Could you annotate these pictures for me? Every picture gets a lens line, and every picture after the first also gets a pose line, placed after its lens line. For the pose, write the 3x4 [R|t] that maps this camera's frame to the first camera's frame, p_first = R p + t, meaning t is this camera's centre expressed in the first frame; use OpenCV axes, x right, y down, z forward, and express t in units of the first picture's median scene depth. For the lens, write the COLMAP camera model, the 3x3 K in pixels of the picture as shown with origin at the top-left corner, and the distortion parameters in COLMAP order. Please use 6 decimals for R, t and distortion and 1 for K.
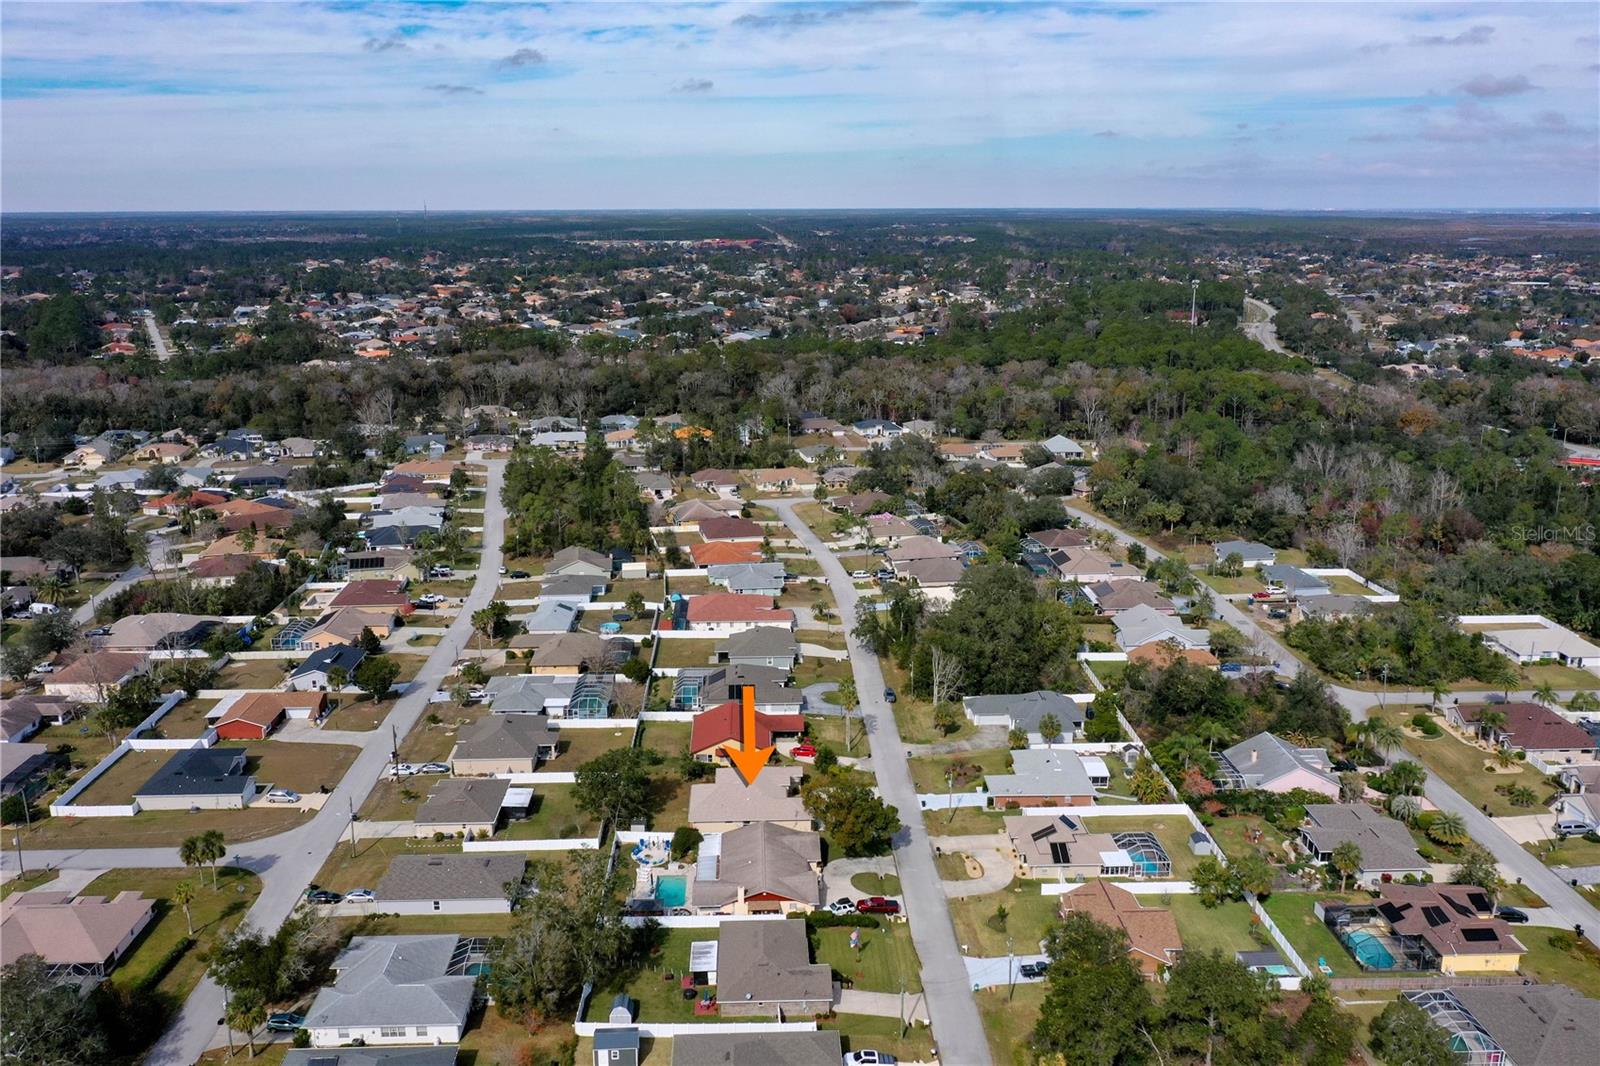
lens RADIAL K [[1288.3, 0, 800.0], [0, 1288.3, 533.0], [0, 0, 1]] dist [-0.003355, -0.000610]
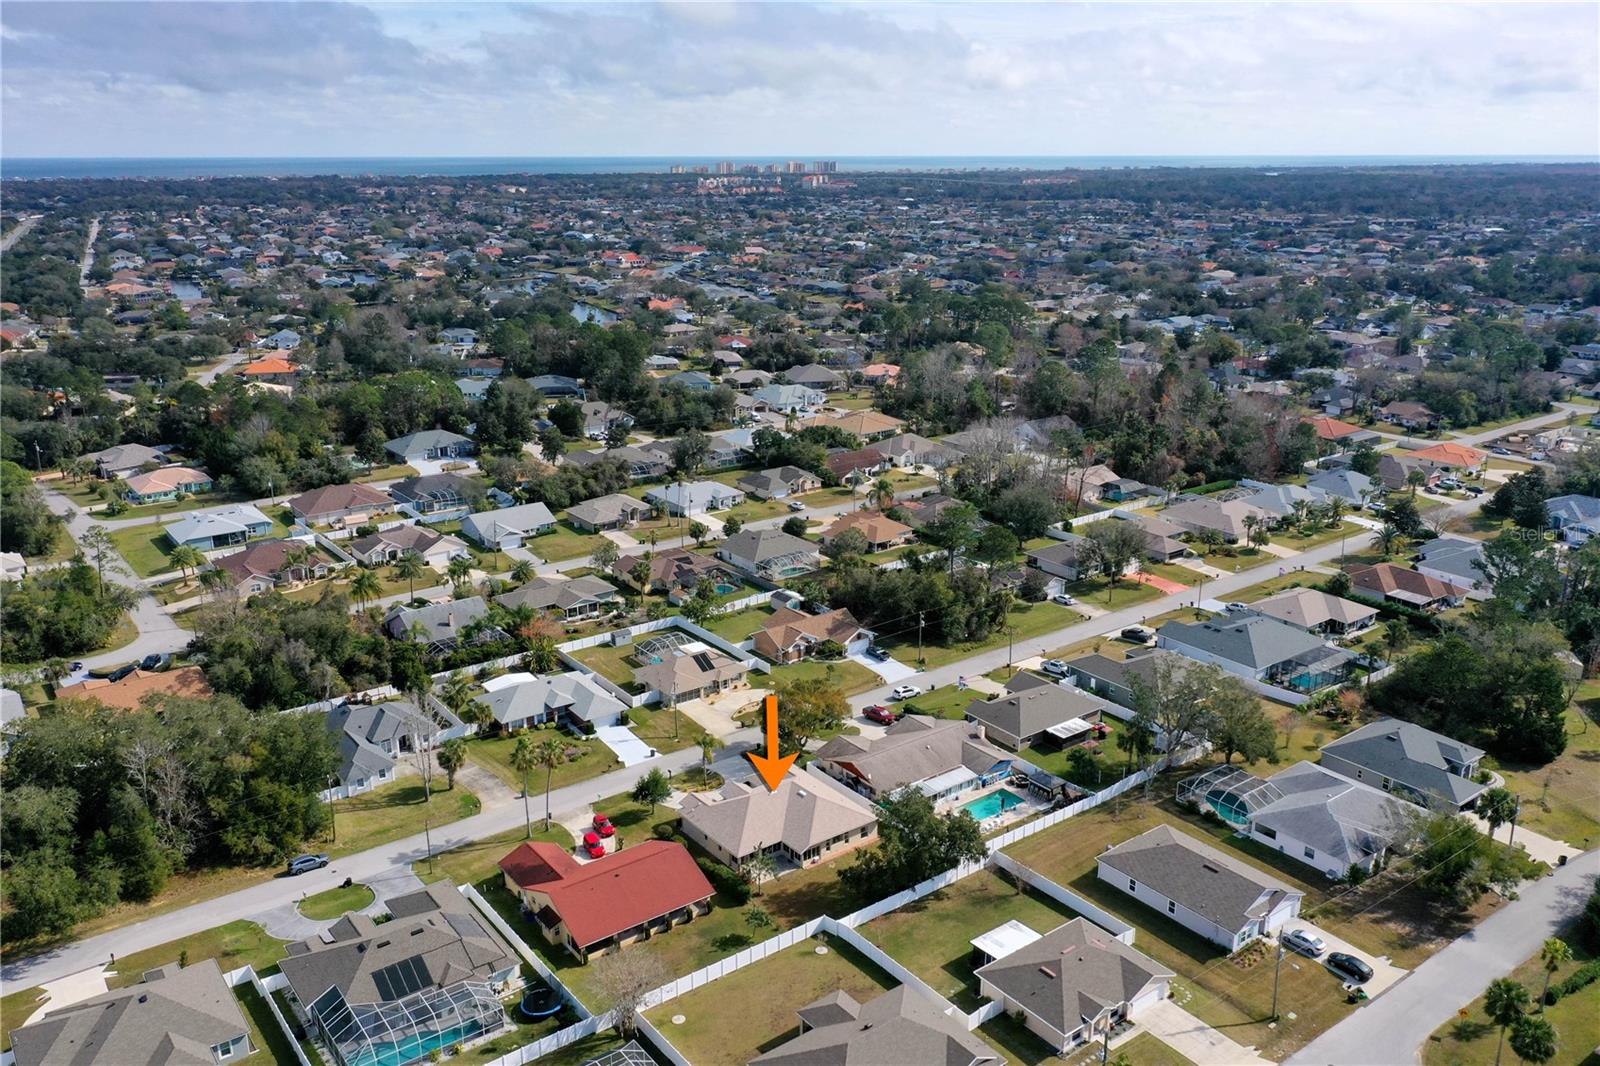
lens RADIAL K [[1288.3, 0, 800.0], [0, 1288.3, 533.0], [0, 0, 1]] dist [-0.003355, -0.000610]
pose [[-0.573127, -0.230992, 0.786236, -0.517237], [0.201060, 0.890484, 0.408182, -0.217153], [-0.794418, 0.392021, -0.463918, 1.083939]]
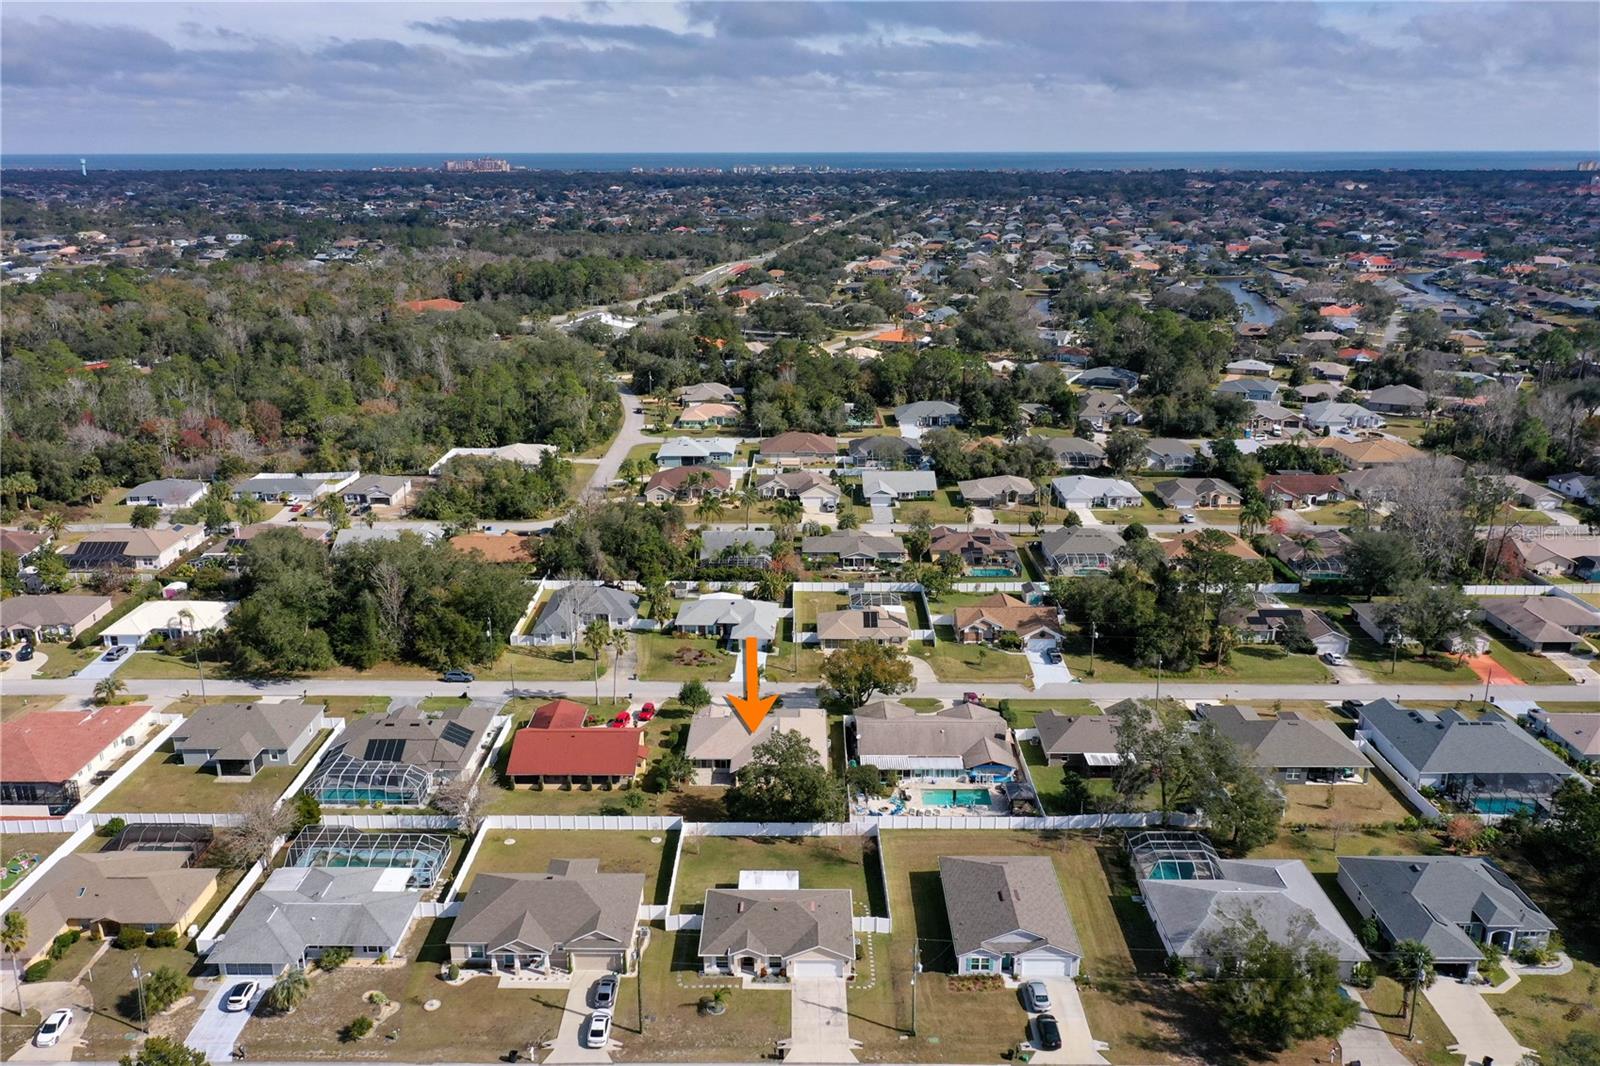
lens RADIAL K [[1279.5, 0, 774.2], [0, 1279.5, 531.3], [0, 0, 1]] dist [0.002262, -0.003546]
pose [[0.052631, -0.286001, 0.956783, -0.690051], [0.245184, 0.932484, 0.265251, -0.128469], [-0.968047, 0.220627, 0.119200, 0.727005]]
